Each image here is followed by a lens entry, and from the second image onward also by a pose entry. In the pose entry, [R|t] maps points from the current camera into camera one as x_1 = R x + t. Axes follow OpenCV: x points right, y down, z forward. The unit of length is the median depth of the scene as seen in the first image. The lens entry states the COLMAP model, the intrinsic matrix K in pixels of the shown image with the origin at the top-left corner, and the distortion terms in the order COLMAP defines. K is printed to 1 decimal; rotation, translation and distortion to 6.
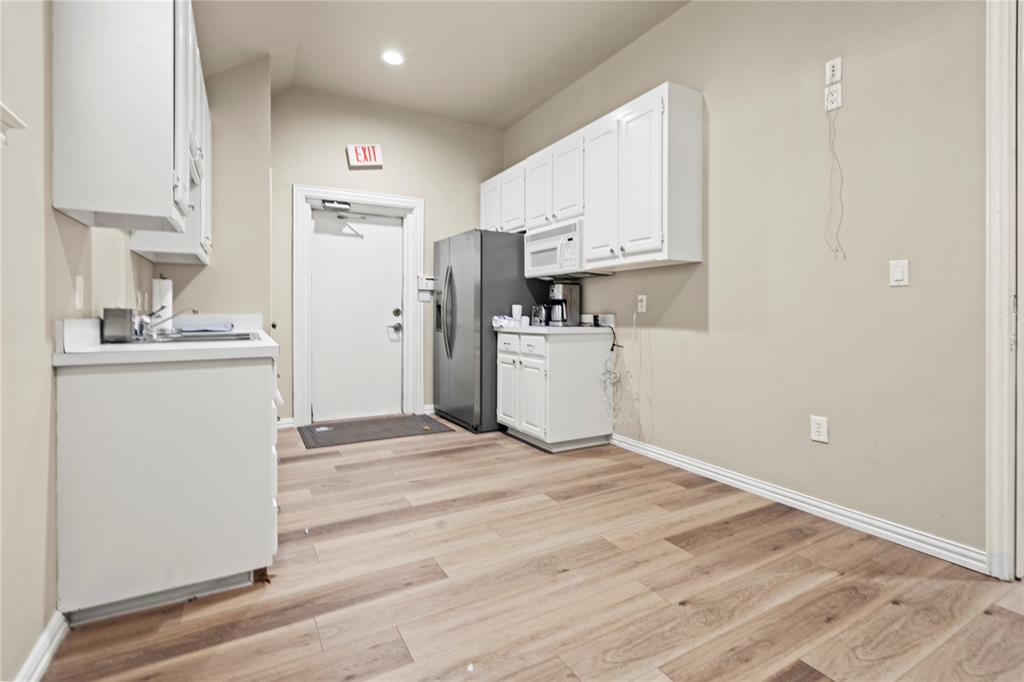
lens RADIAL K [[469.1, 0, 509.9], [0, 469.1, 319.5], [0, 0, 1]] dist [-0.004911, 0.002572]
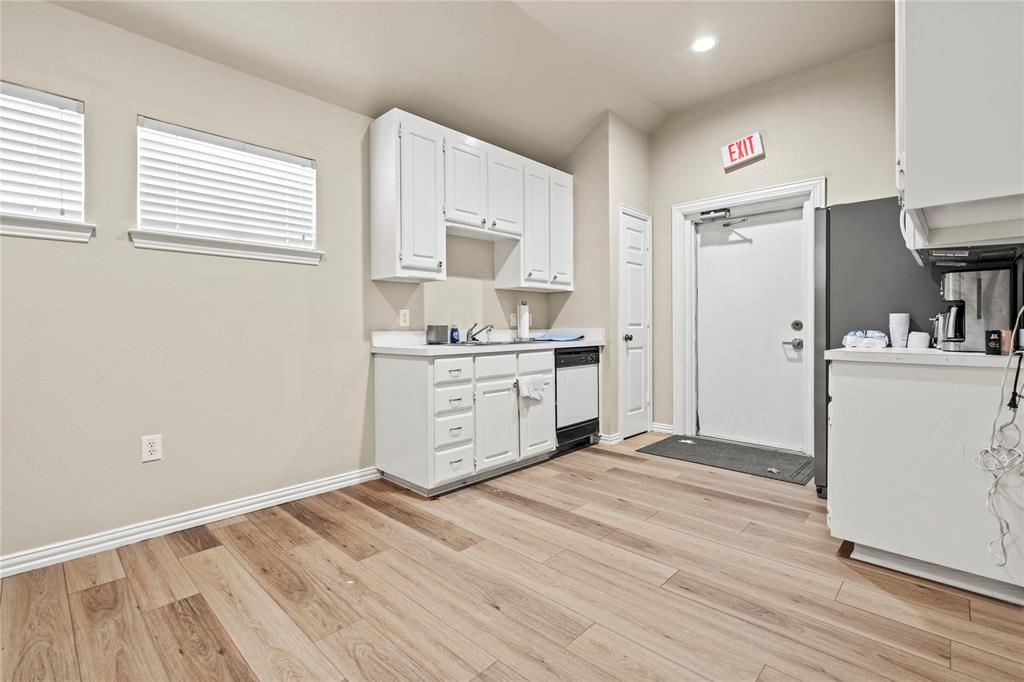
lens RADIAL K [[469.1, 0, 512.6], [0, 469.1, 333.4], [0, 0, 1]] dist [-0.004911, 0.002572]
pose [[0.293097, 0.011919, -0.956009, 0.682897], [-0.008800, 0.999914, 0.009768, -0.008964], [0.956042, 0.005550, 0.293176, 0.515407]]
